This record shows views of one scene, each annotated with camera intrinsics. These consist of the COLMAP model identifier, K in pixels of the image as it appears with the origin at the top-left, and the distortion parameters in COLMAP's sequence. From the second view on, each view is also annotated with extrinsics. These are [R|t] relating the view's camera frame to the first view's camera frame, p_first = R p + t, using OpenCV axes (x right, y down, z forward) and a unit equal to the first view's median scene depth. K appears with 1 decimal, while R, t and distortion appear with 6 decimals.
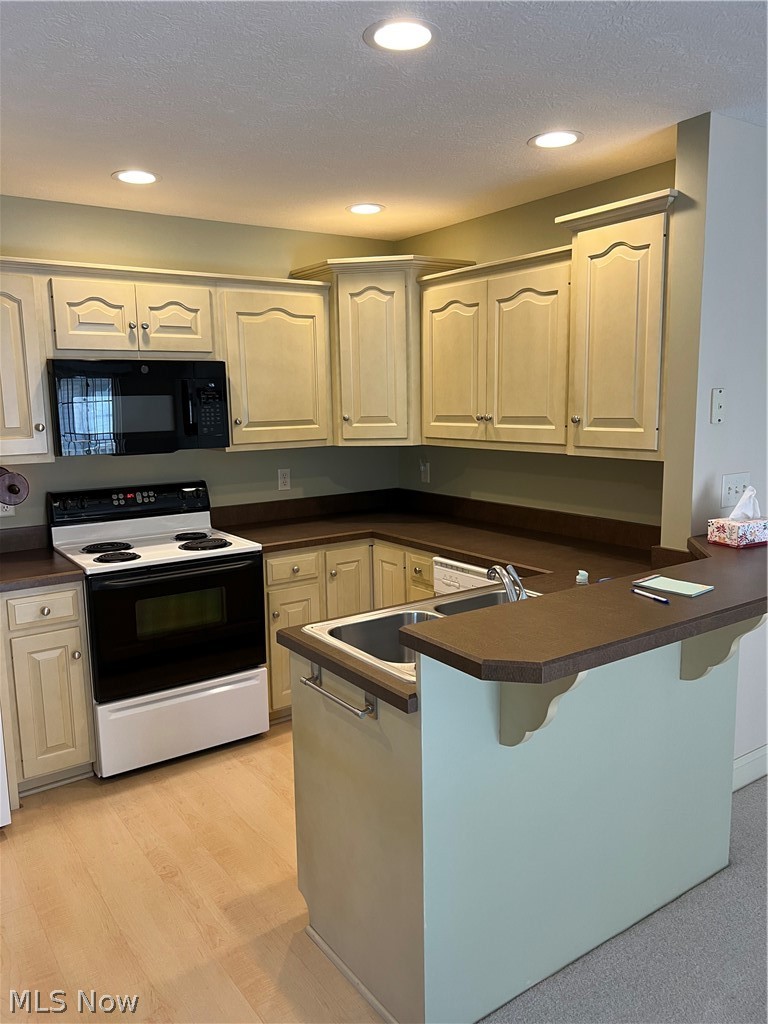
lens RADIAL K [[770.2, 0, 373.0], [0, 770.2, 517.2], [0, 0, 1]] dist [0.081932, -0.193483]
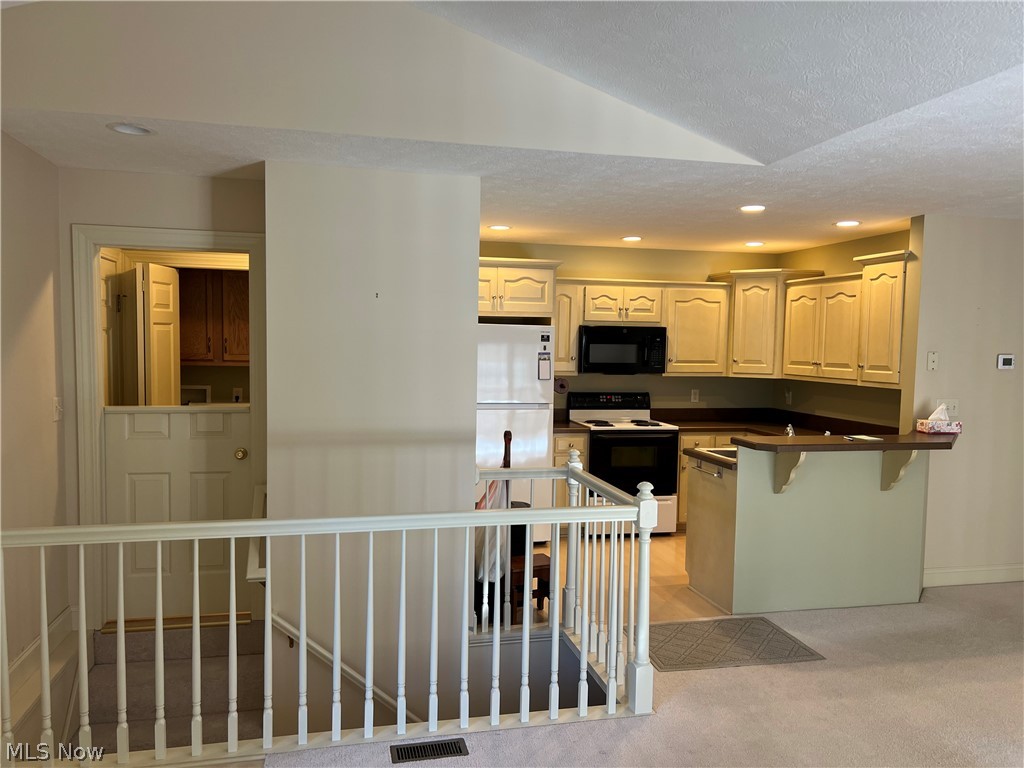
lens RADIAL K [[770.2, 0, 502.4], [0, 770.2, 399.6], [0, 0, 1]] dist [0.081932, -0.193483]
pose [[0.929302, 0.062128, -0.364057, 0.128336], [-0.091578, 0.993728, -0.064180, 0.125937], [0.357786, 0.092982, 0.929163, -0.845208]]
